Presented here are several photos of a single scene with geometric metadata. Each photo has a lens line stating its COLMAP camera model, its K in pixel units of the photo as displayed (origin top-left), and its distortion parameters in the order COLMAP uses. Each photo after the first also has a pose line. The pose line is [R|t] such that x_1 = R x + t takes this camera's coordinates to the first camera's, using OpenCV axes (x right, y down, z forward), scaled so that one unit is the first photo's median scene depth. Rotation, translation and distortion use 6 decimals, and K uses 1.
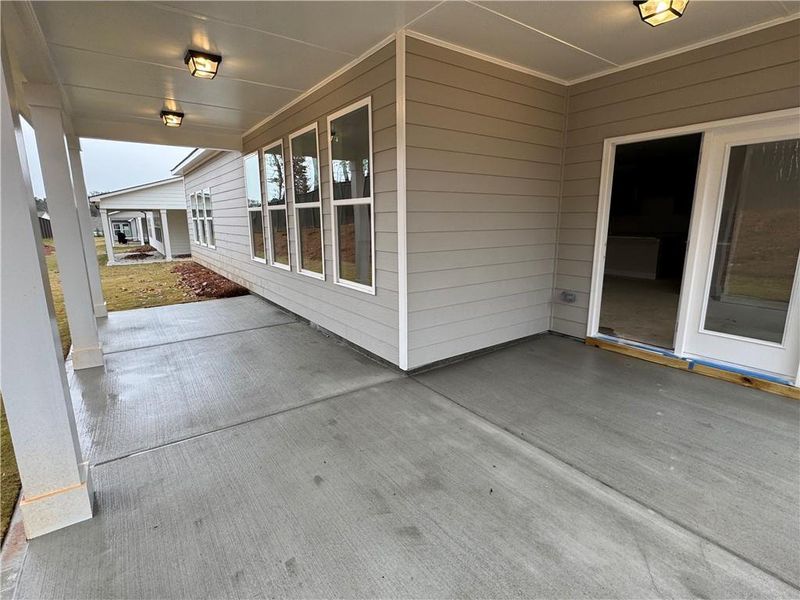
lens RADIAL K [[395.6, 0, 397.3], [0, 395.6, 300.1], [0, 0, 1]] dist [0.001508, 0.000001]
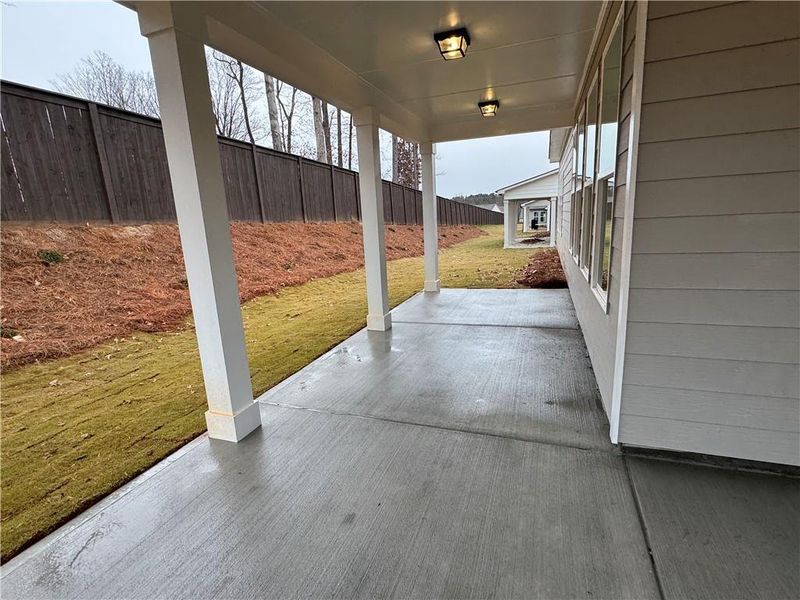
lens RADIAL K [[395.6, 0, 397.3], [0, 395.6, 300.1], [0, 0, 1]] dist [0.001508, 0.000001]
pose [[0.570397, 0.149169, -0.807711, 0.195823], [-0.120307, 0.987938, 0.097493, -0.041645], [0.812511, 0.041563, 0.581463, 0.238593]]
